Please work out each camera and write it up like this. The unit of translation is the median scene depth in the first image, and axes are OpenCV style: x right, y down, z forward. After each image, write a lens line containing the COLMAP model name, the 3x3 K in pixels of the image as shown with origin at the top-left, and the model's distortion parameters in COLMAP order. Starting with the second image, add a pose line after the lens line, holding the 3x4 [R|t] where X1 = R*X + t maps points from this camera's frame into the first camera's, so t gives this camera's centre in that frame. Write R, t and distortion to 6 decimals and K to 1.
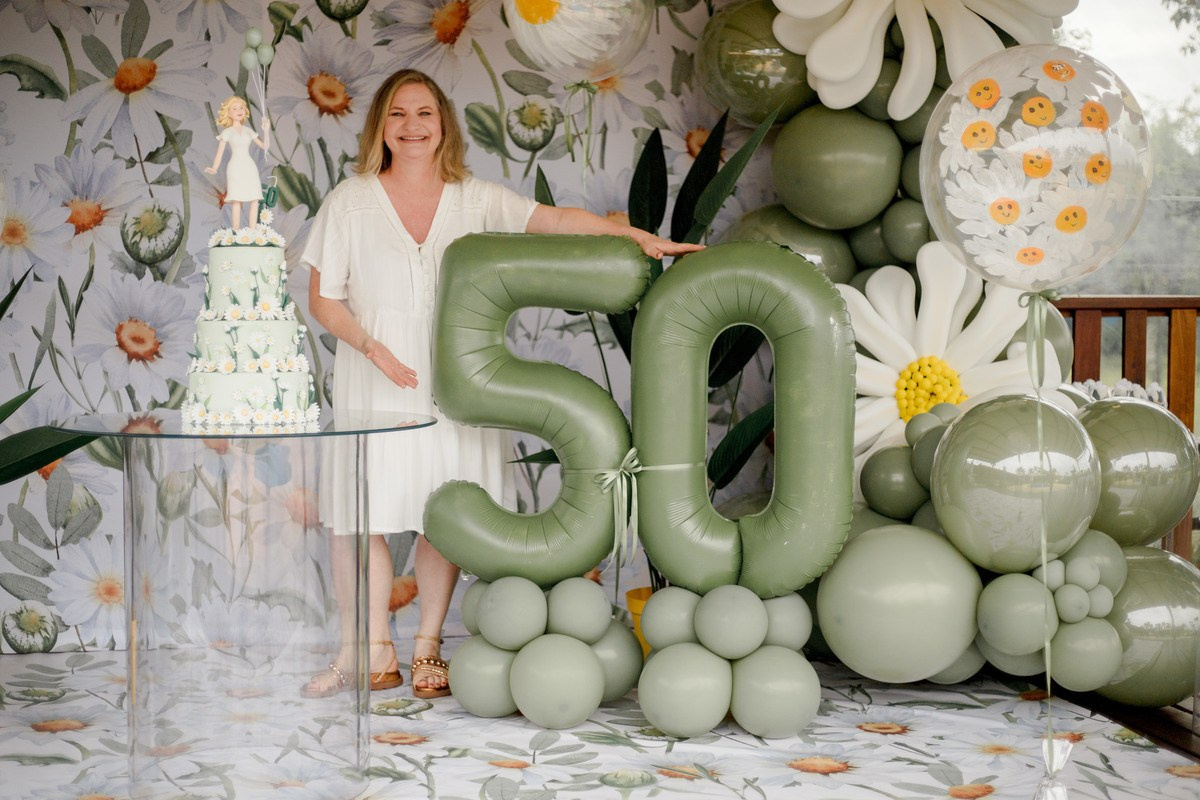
lens RADIAL K [[1786.1, 0, 599.2], [0, 1786.1, 403.9], [0, 0, 1]] dist [-0.107631, -0.017332]
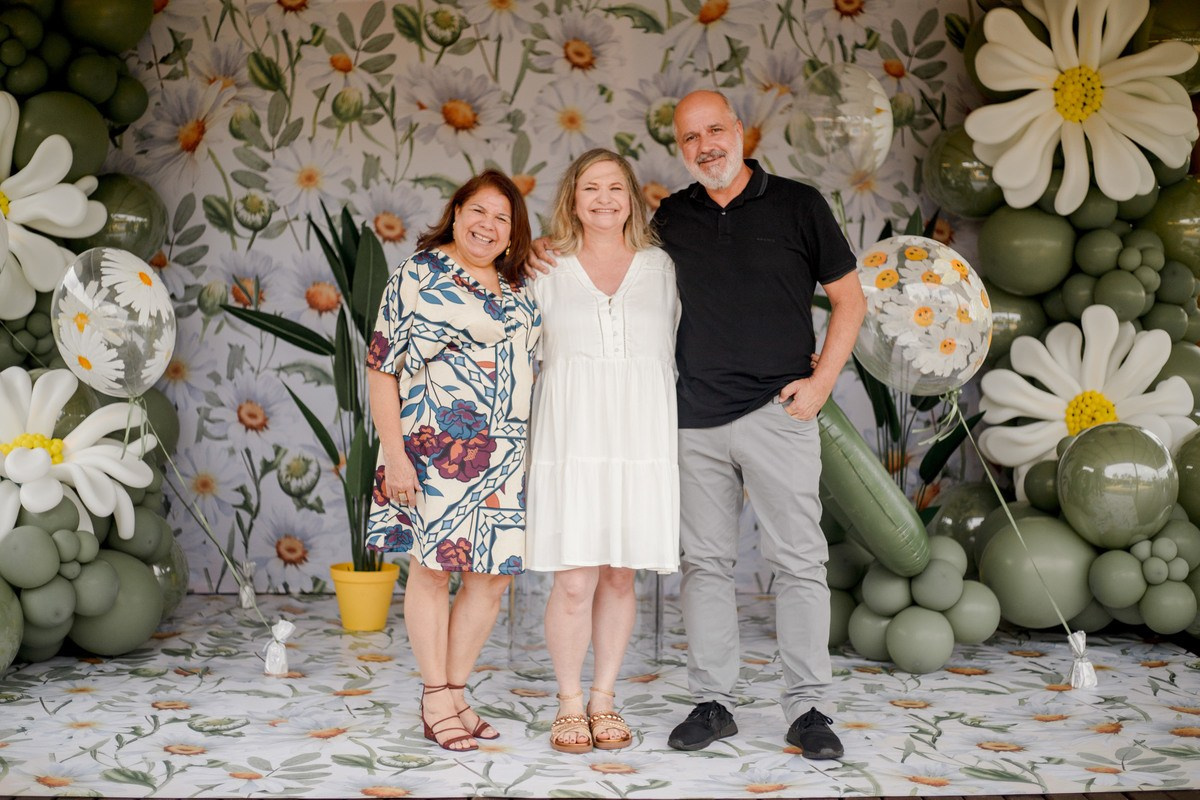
lens RADIAL K [[1847.3, 0, 584.1], [0, 1847.3, 400.2], [0, 0, 1]] dist [-0.107698, 0.009755]
pose [[0.974701, 0.010585, -0.223263, 0.118210], [-0.014554, 0.999764, -0.016136, 0.008077], [0.223039, 0.018977, 0.974625, -0.424566]]
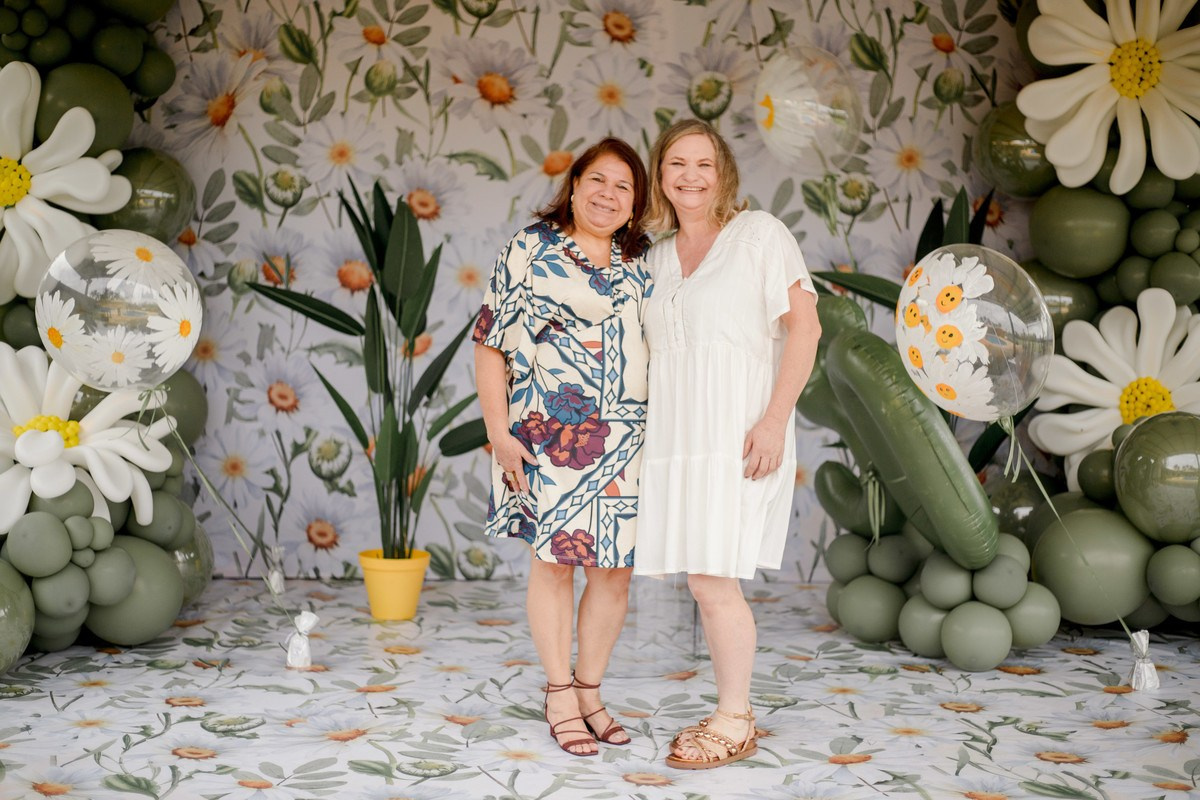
lens RADIAL K [[1760.3, 0, 592.4], [0, 1760.3, 418.5], [0, 0, 1]] dist [-0.104048, -0.021223]
pose [[0.970125, 0.021801, -0.241622, 0.098139], [-0.020788, 0.999761, 0.006742, 0.003187], [0.241711, -0.001518, 0.970347, -0.321628]]
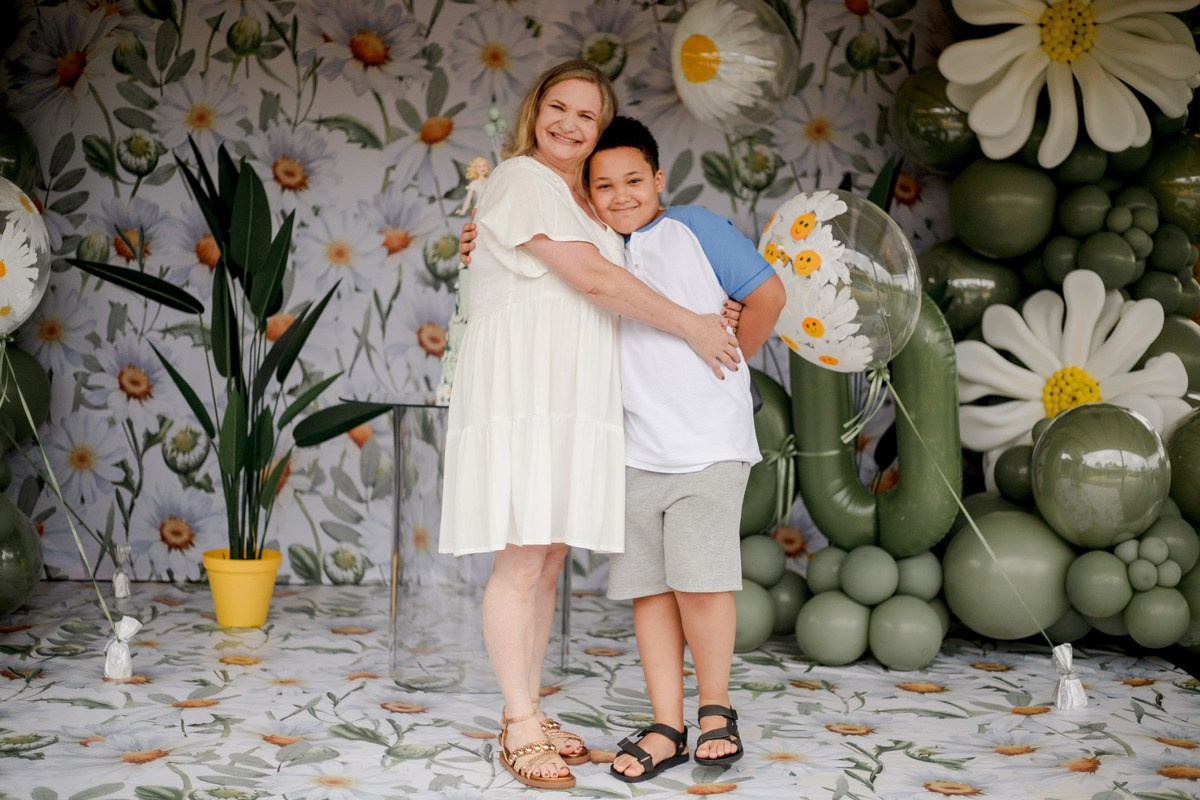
lens RADIAL K [[1786.1, 0, 599.2], [0, 1786.1, 403.9], [0, 0, 1]] dist [-0.107631, -0.017332]
pose [[0.976109, 0.027455, -0.215538, 0.130311], [-0.029598, 0.999539, -0.006720, 0.014665], [0.215254, 0.012938, 0.976472, -0.215369]]
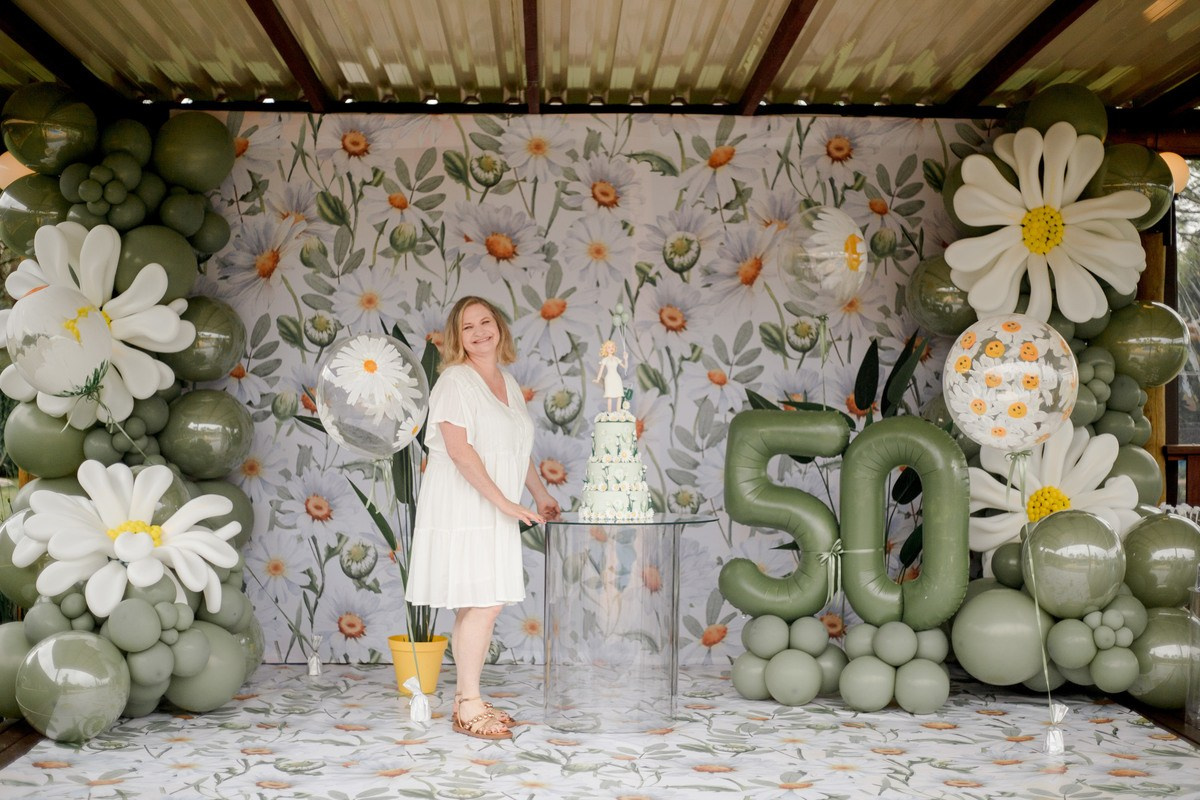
lens RADIAL K [[1747.2, 0, 601.6], [0, 1747.2, 440.3], [0, 0, 1]] dist [-0.091098, -0.017051]
pose [[0.974701, 0.004424, -0.223467, 0.140056], [-0.016584, 0.998480, -0.052570, 0.018632], [0.222895, 0.054946, 0.973293, -0.547943]]
